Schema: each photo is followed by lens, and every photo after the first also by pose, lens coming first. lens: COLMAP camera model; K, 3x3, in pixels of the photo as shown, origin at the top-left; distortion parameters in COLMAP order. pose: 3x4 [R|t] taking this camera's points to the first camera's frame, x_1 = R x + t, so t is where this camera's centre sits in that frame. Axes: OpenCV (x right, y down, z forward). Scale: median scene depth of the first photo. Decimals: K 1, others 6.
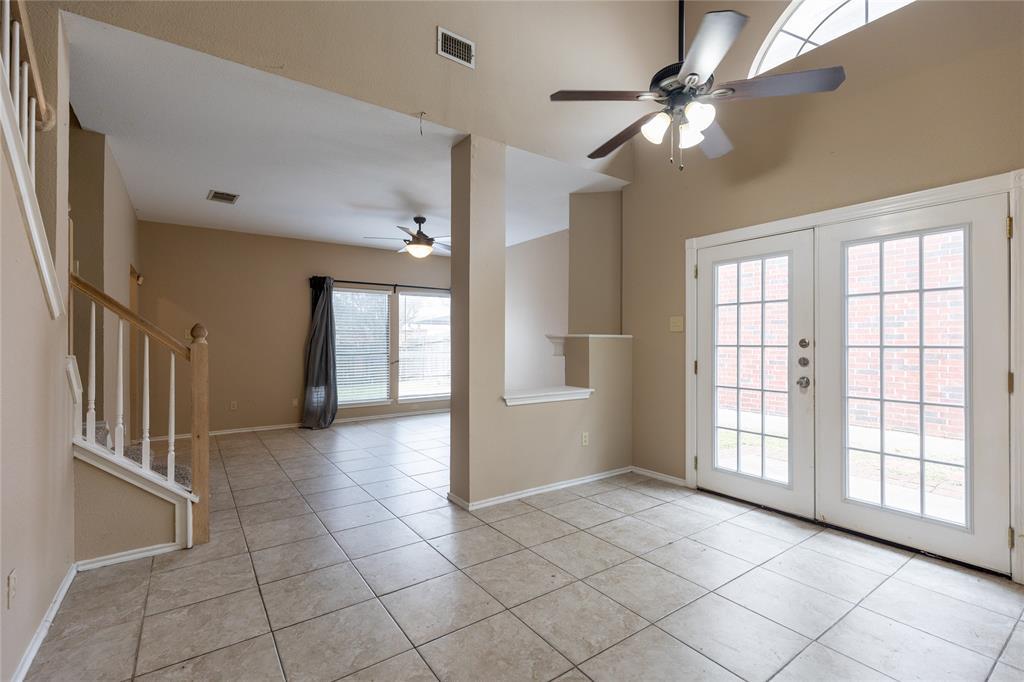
lens RADIAL K [[458.7, 0, 513.3], [0, 458.7, 339.5], [0, 0, 1]] dist [0.000318, 0.000391]
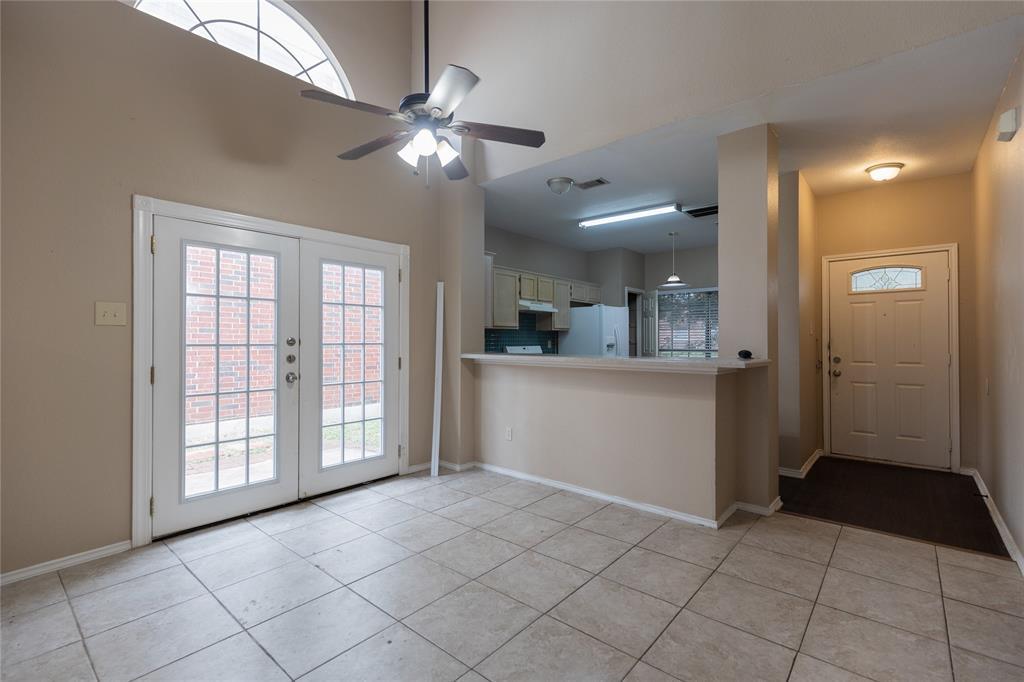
lens RADIAL K [[458.7, 0, 513.3], [0, 458.7, 339.5], [0, 0, 1]] dist [0.000318, 0.000391]
pose [[-0.245333, 0.003077, 0.969434, -0.532005], [-0.002666, 0.999989, -0.003848, 0.005241], [-0.969435, -0.003528, -0.245322, 0.733899]]
